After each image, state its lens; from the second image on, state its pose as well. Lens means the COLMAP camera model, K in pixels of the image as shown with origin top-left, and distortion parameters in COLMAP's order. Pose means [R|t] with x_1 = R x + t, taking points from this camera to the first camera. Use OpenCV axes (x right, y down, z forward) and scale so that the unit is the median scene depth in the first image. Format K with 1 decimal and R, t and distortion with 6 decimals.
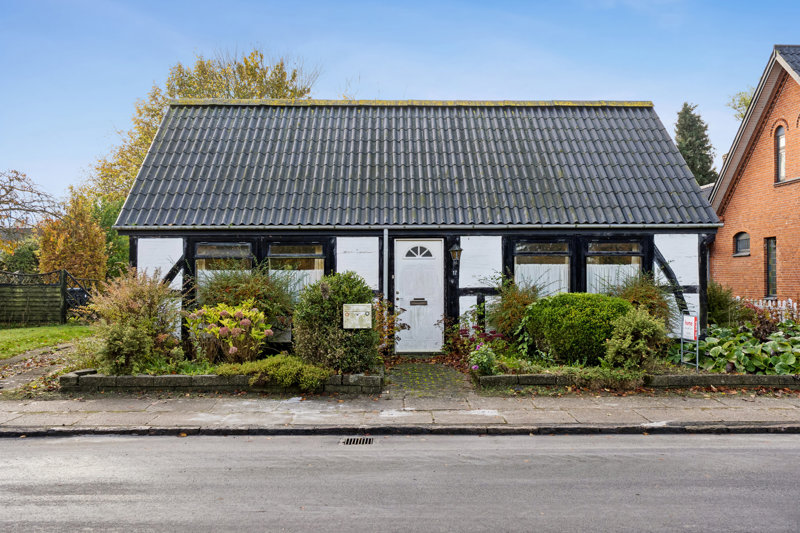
lens RADIAL K [[688.8, 0, 398.0], [0, 688.8, 308.3], [0, 0, 1]] dist [0.013264, 0.003498]
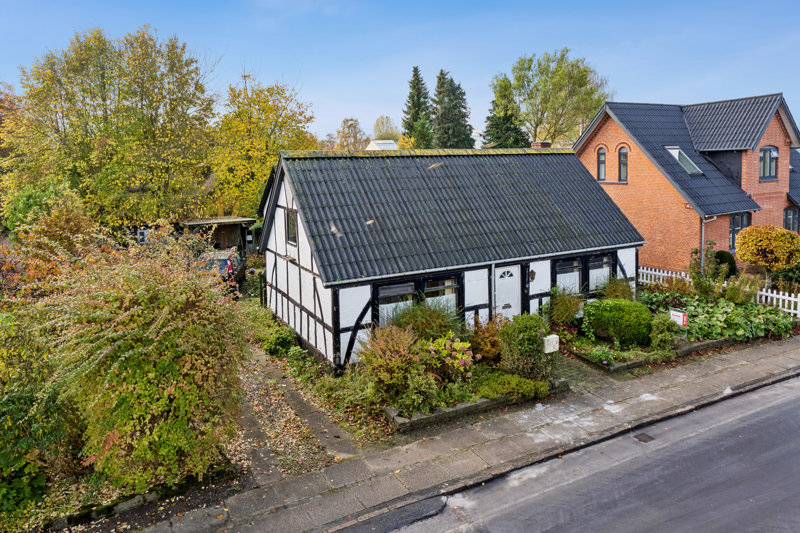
lens RADIAL K [[558.6, 0, 404.1], [0, 558.6, 244.8], [0, 0, 1]] dist [0.002509, 0.001423]
pose [[0.890190, -0.084554, 0.447674, -0.729927], [0.036712, 0.992745, 0.114501, -0.300612], [-0.454108, -0.085492, 0.886835, 0.005035]]
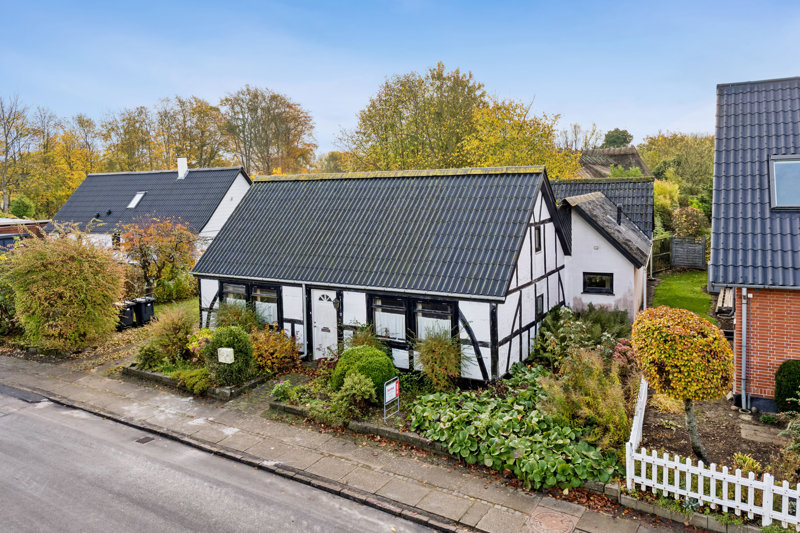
lens RADIAL K [[587.3, 0, 399.6], [0, 587.3, 266.0], [0, 0, 1]] dist [0.000426, -0.000941]
pose [[0.842500, 0.057026, -0.535669, 0.883501], [0.007752, 0.992995, 0.117903, -0.310629], [0.538640, -0.103485, 0.836156, -0.008964]]
